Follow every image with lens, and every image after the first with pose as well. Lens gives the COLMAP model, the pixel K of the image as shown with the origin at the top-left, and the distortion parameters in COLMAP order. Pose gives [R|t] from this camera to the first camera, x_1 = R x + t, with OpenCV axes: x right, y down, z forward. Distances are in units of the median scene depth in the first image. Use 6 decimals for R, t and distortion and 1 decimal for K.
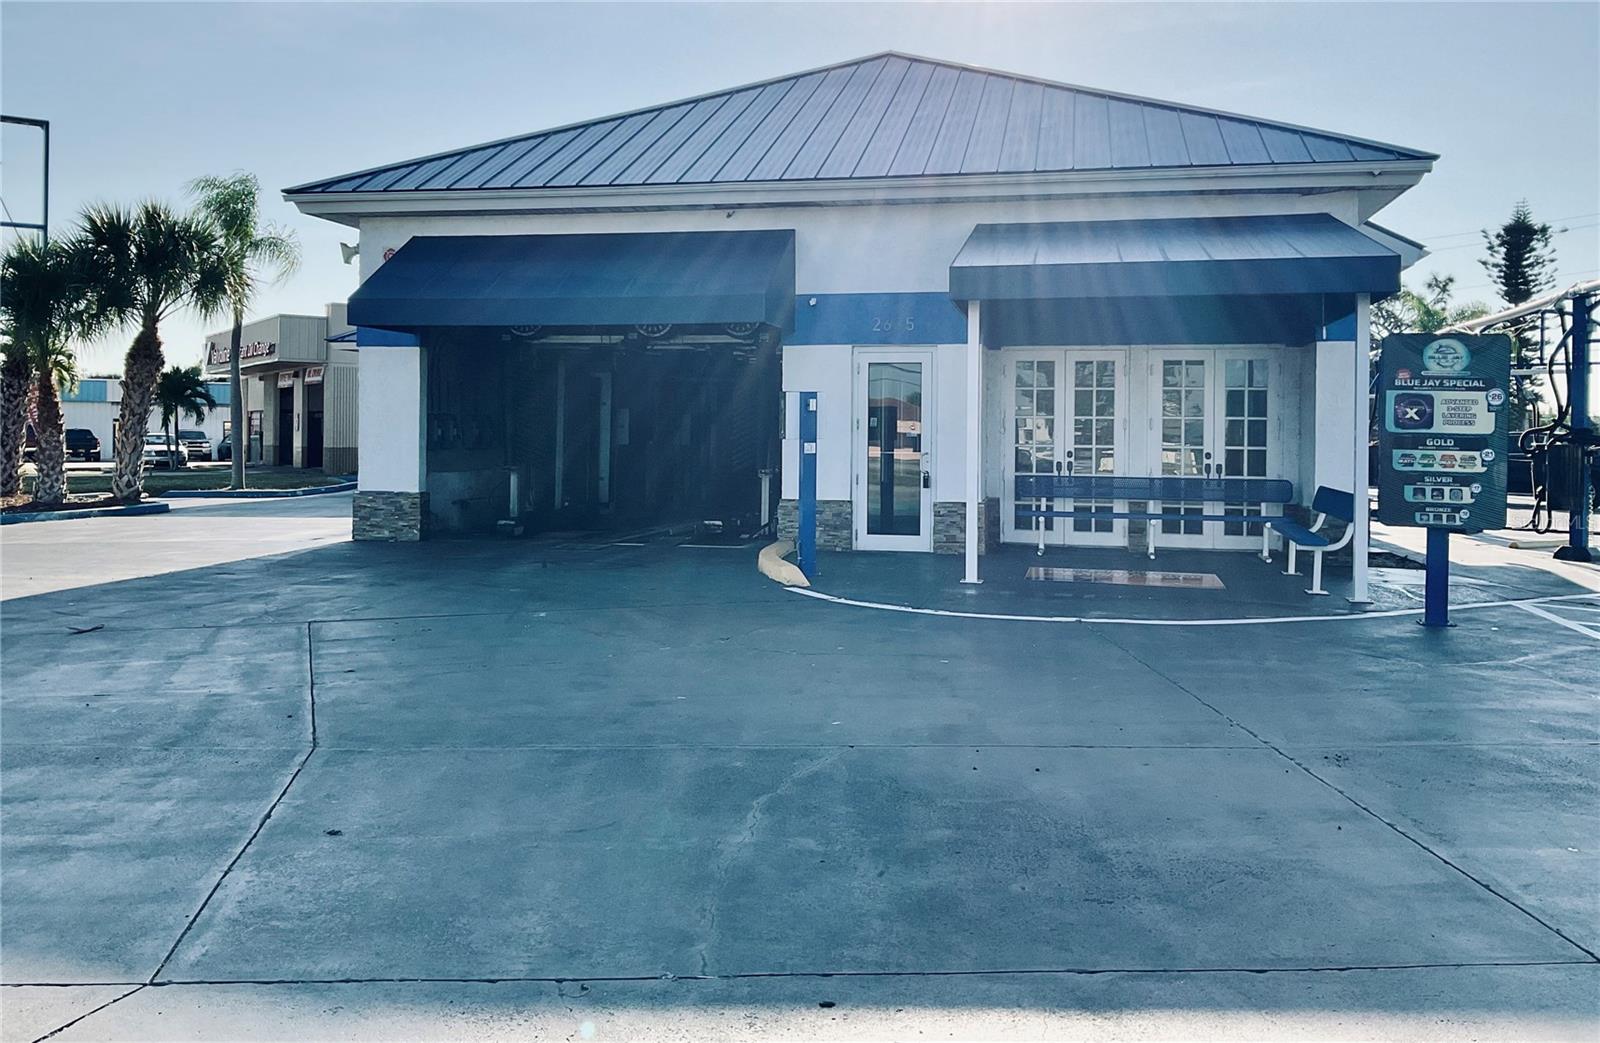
lens RADIAL K [[1325.1, 0, 792.3], [0, 1325.1, 426.3], [0, 0, 1]] dist [0.094118, -0.208606]
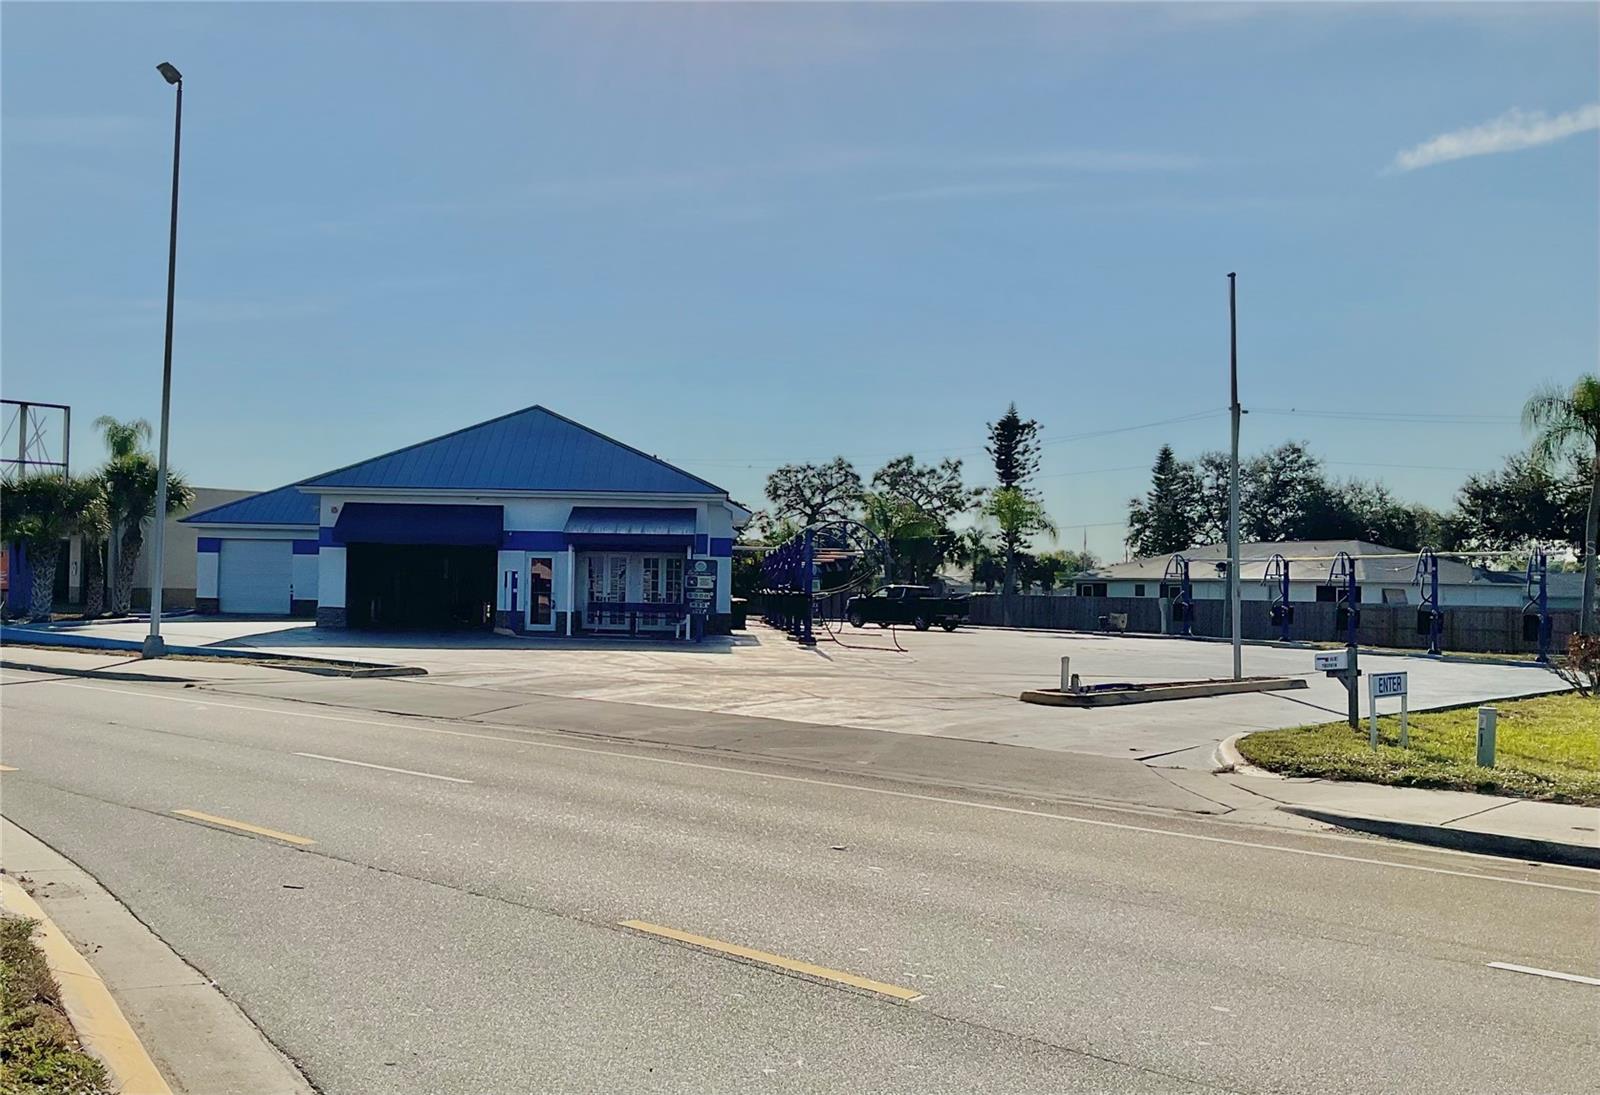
lens RADIAL K [[1596.2, 0, 621.0], [0, 1596.2, 534.8], [0, 0, 1]] dist [0.088996, -0.092782]
pose [[0.988403, 0.014889, 0.151120, -0.236388], [-0.011883, 0.999714, -0.020777, -0.029380], [-0.151386, 0.018740, 0.988297, -2.061063]]
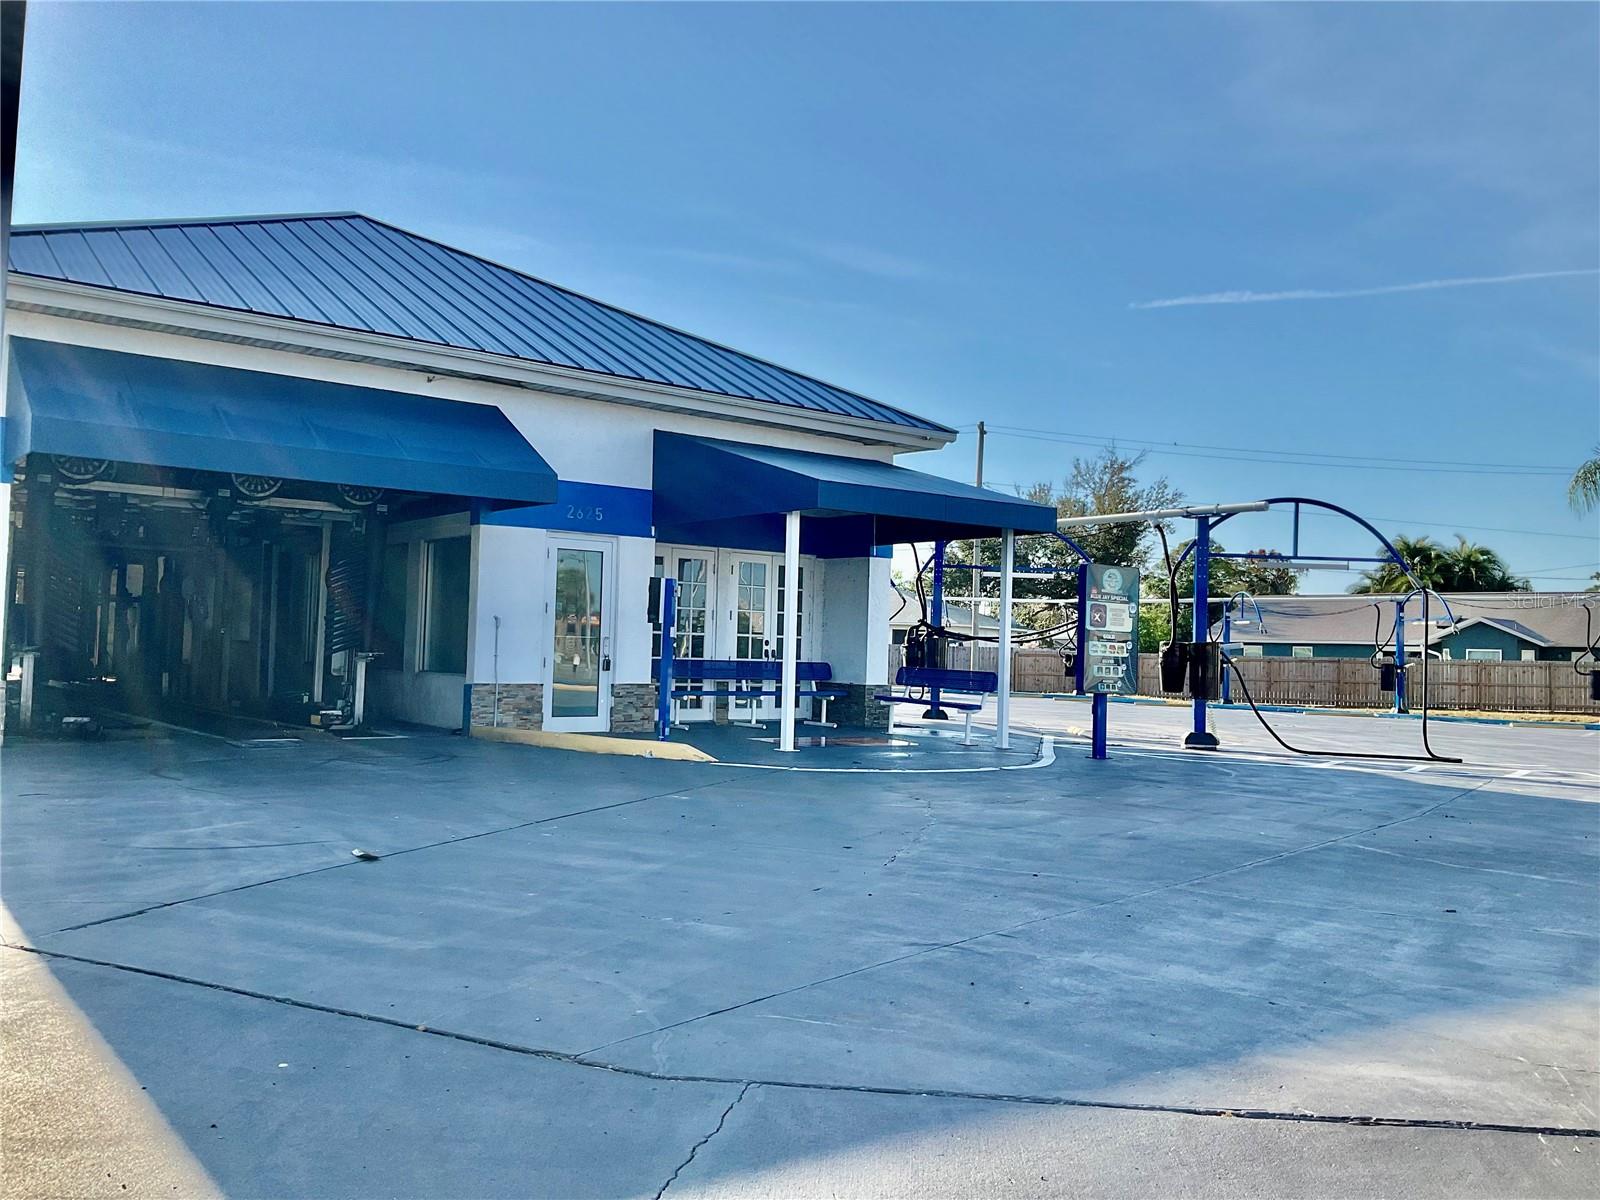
lens RADIAL K [[1327.3, 0, 791.1], [0, 1327.3, 594.8], [0, 0, 1]] dist [0.101746, -0.216208]
pose [[0.644581, 0.038821, 0.763550, -0.592288], [-0.028495, 0.999236, -0.026749, 0.009930], [-0.764005, -0.004515, 0.645195, 0.197697]]
